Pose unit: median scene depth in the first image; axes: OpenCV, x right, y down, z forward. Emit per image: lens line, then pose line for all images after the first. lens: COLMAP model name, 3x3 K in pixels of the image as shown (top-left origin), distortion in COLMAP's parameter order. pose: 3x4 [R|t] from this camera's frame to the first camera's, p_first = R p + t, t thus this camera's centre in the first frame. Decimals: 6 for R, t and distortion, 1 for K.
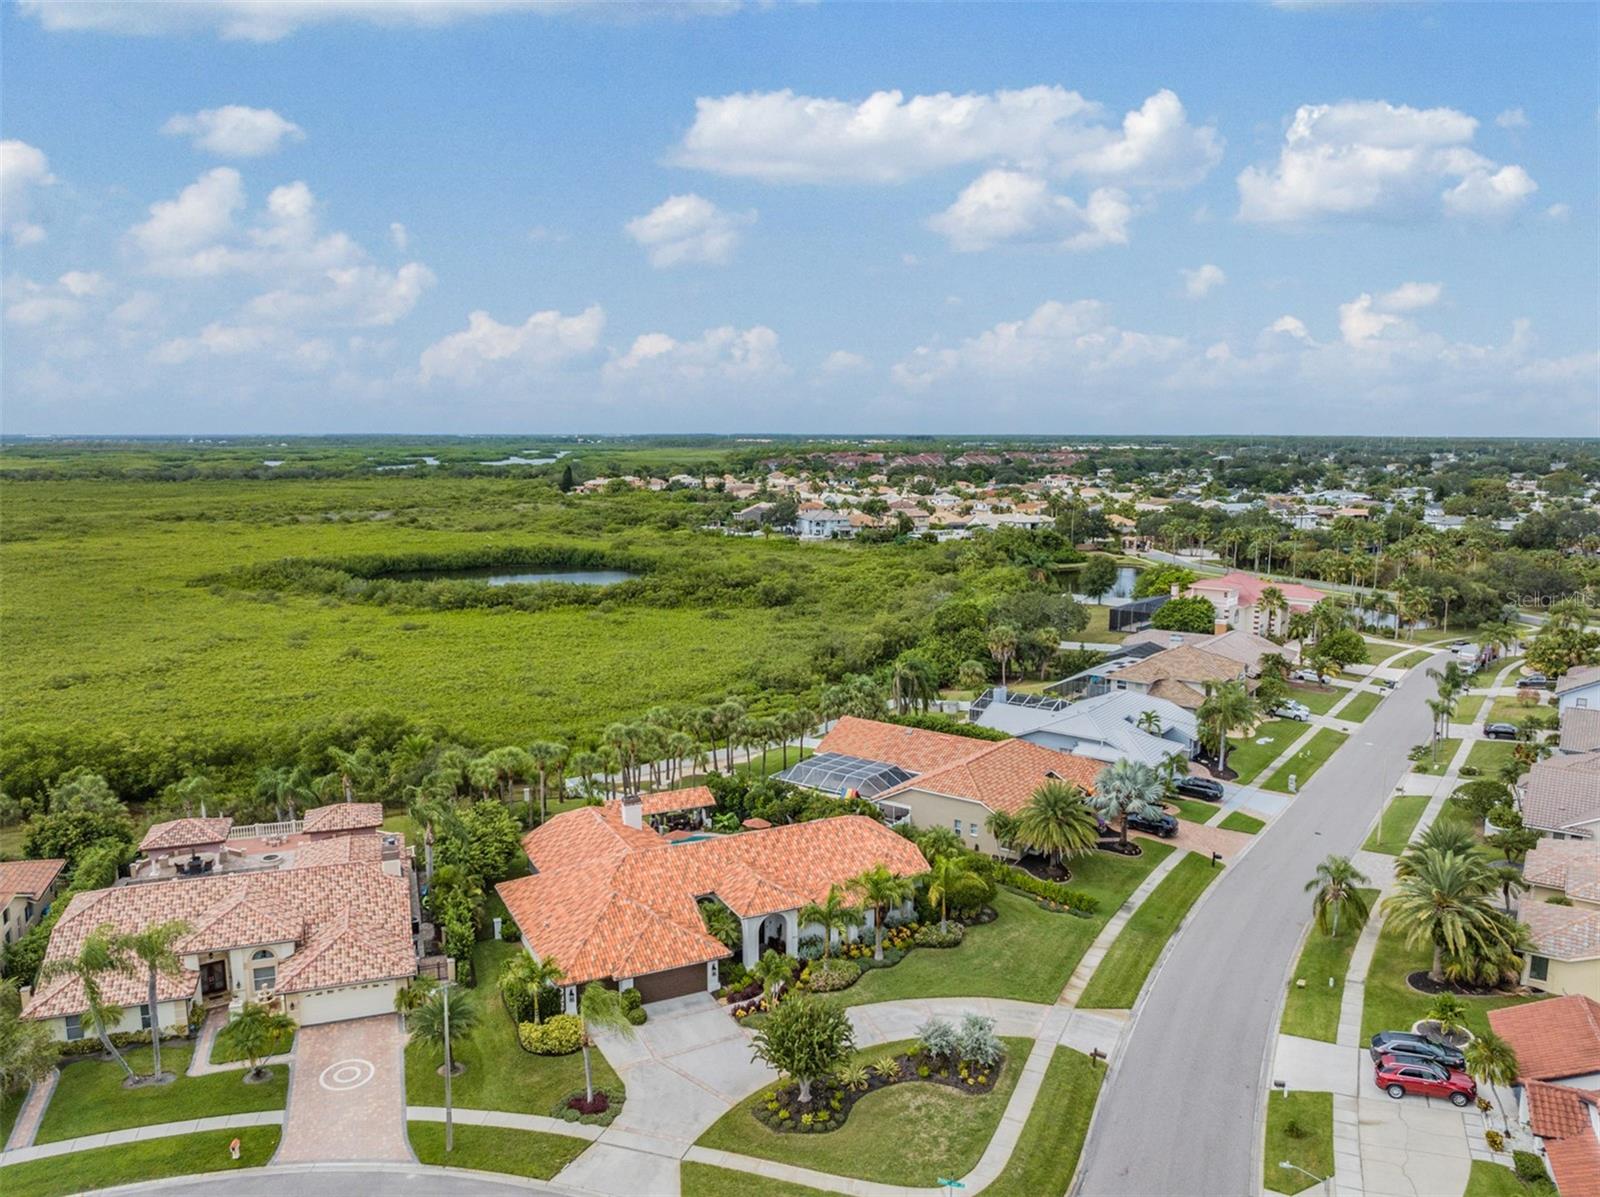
lens RADIAL K [[1100.8, 0, 800.0], [0, 1100.8, 598.5], [0, 0, 1]] dist [-0.035311, 0.001295]
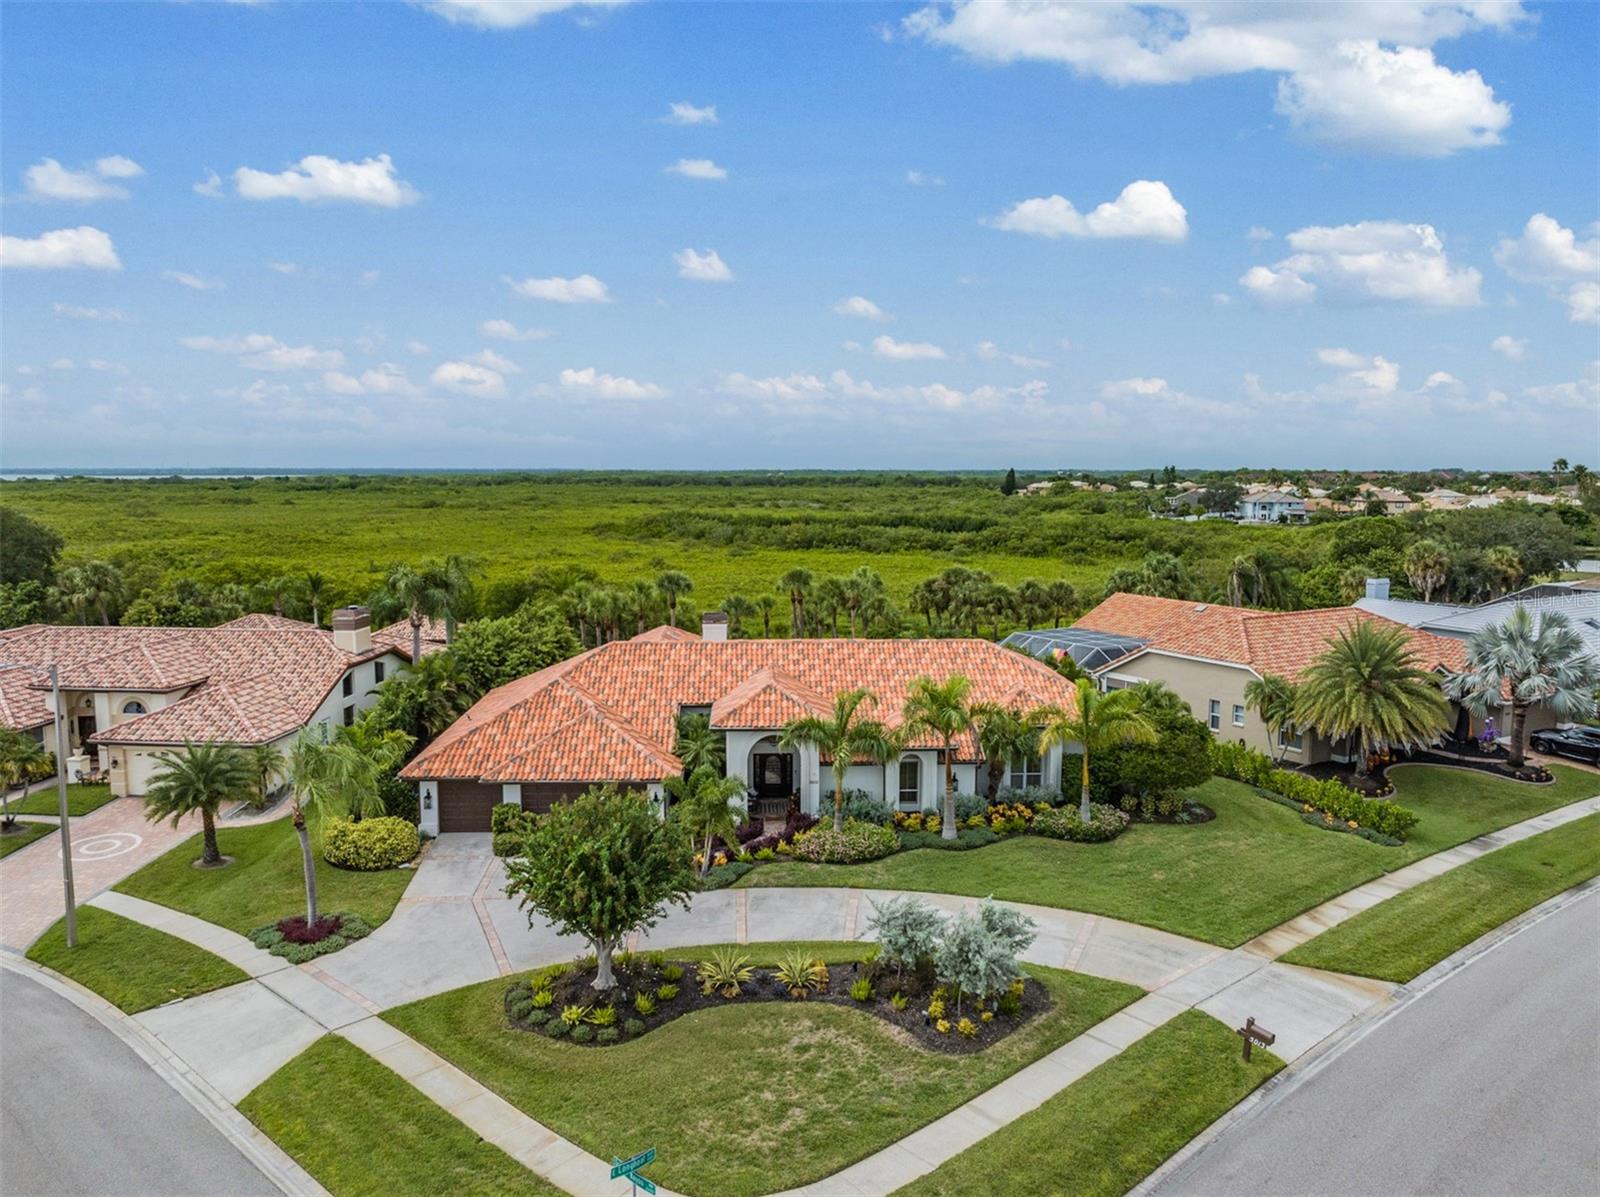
lens RADIAL K [[1128.7, 0, 809.4], [0, 1128.7, 596.4], [0, 0, 1]] dist [-0.040529, 0.006797]
pose [[0.919089, 0.046534, -0.391293, 0.174400], [-0.056731, 0.998284, -0.014533, 0.161875], [0.389946, 0.035556, 0.920151, 0.317269]]
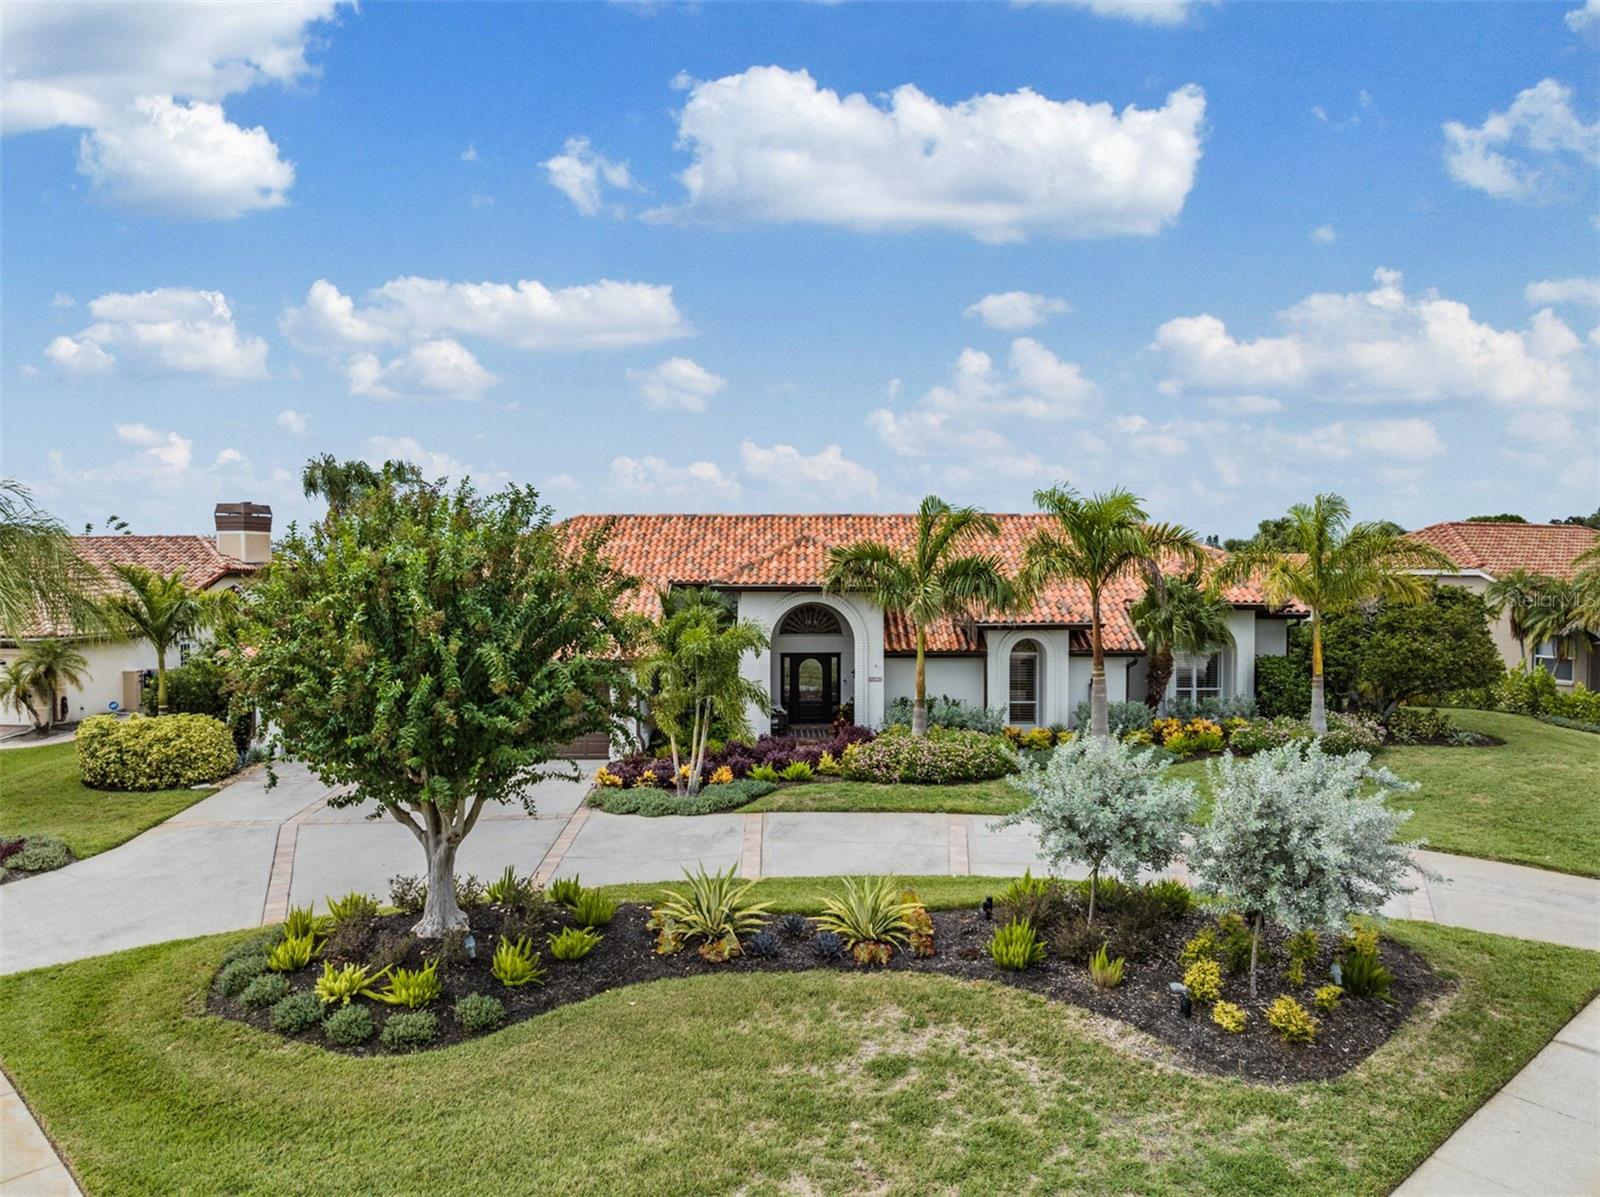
lens RADIAL K [[1118.9, 0, 808.7], [0, 1118.9, 601.3], [0, 0, 1]] dist [-0.040648, 0.005533]
pose [[0.906075, 0.015243, -0.422842, 0.104384], [-0.056056, 0.994866, -0.084254, 0.237400], [0.419387, 0.100043, 0.902278, 0.477365]]
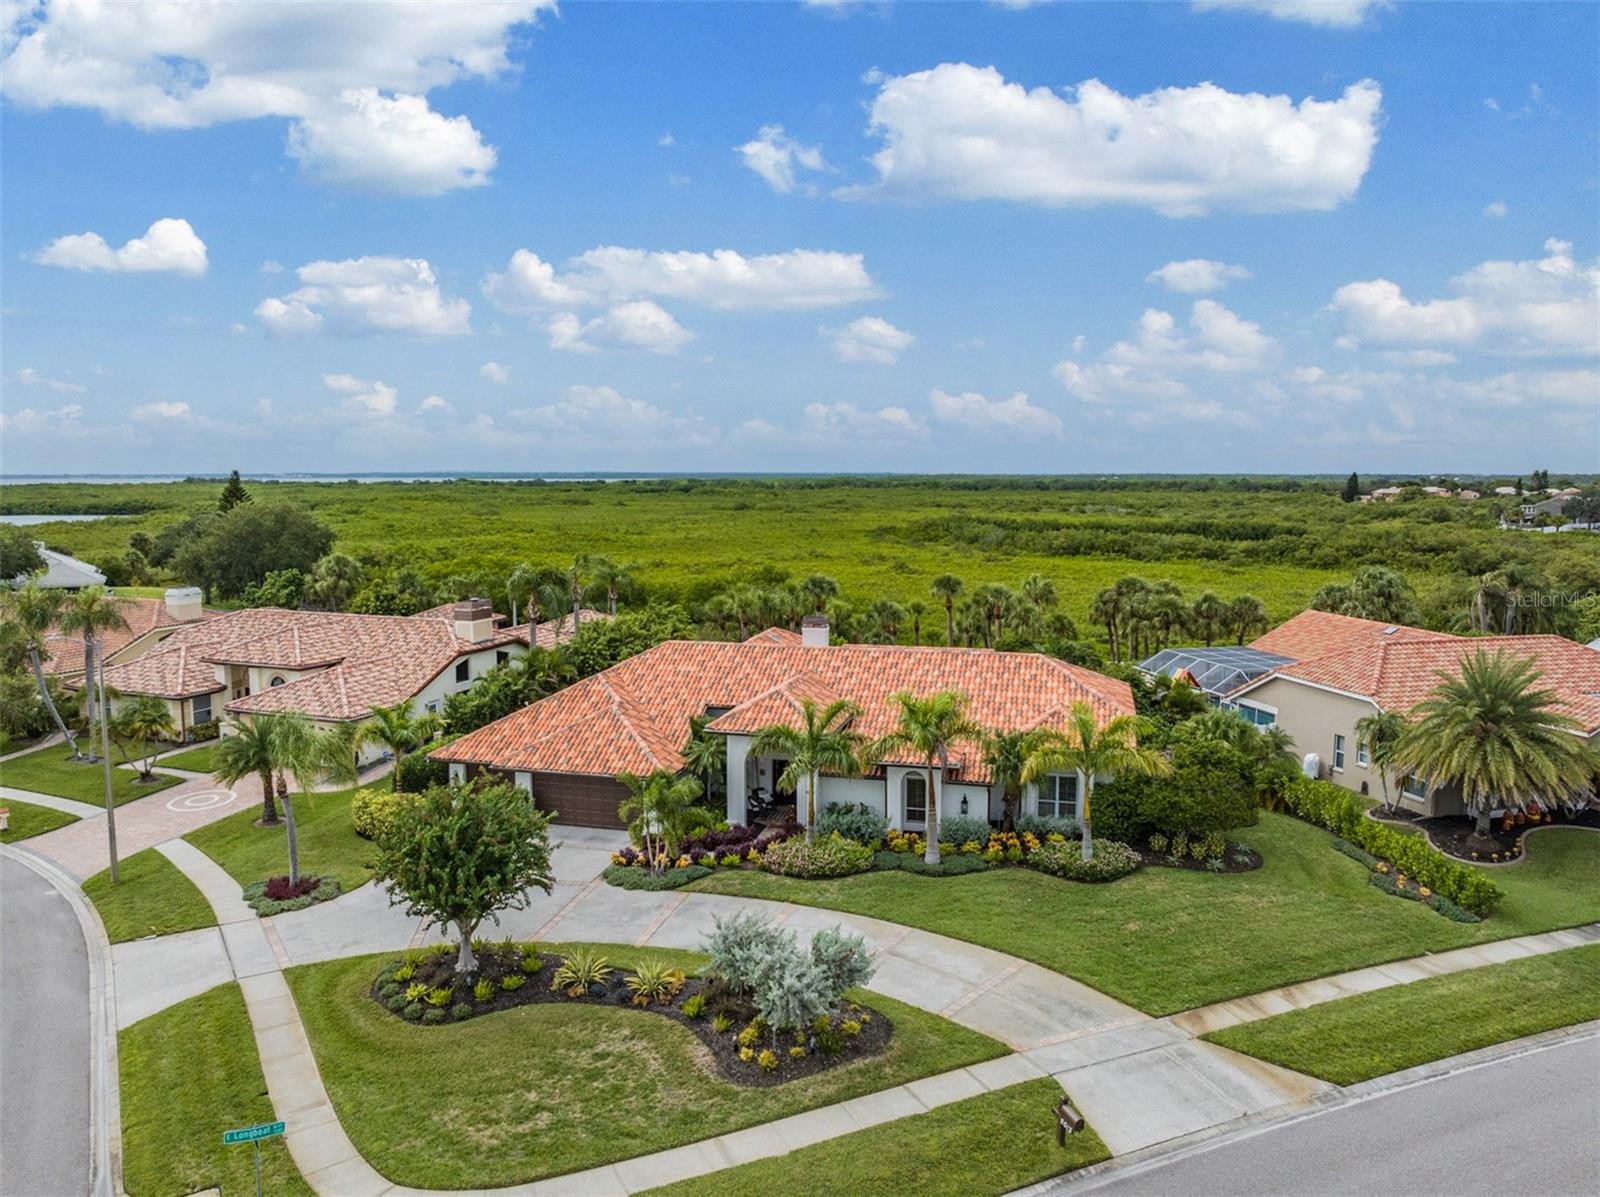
lens RADIAL K [[1128.7, 0, 809.4], [0, 1128.7, 596.4], [0, 0, 1]] dist [-0.040529, 0.006797]
pose [[0.770583, 0.070011, -0.633483, 0.280188], [-0.088286, 0.996091, 0.002691, 0.151667], [0.631195, 0.053854, 0.773752, 0.393437]]
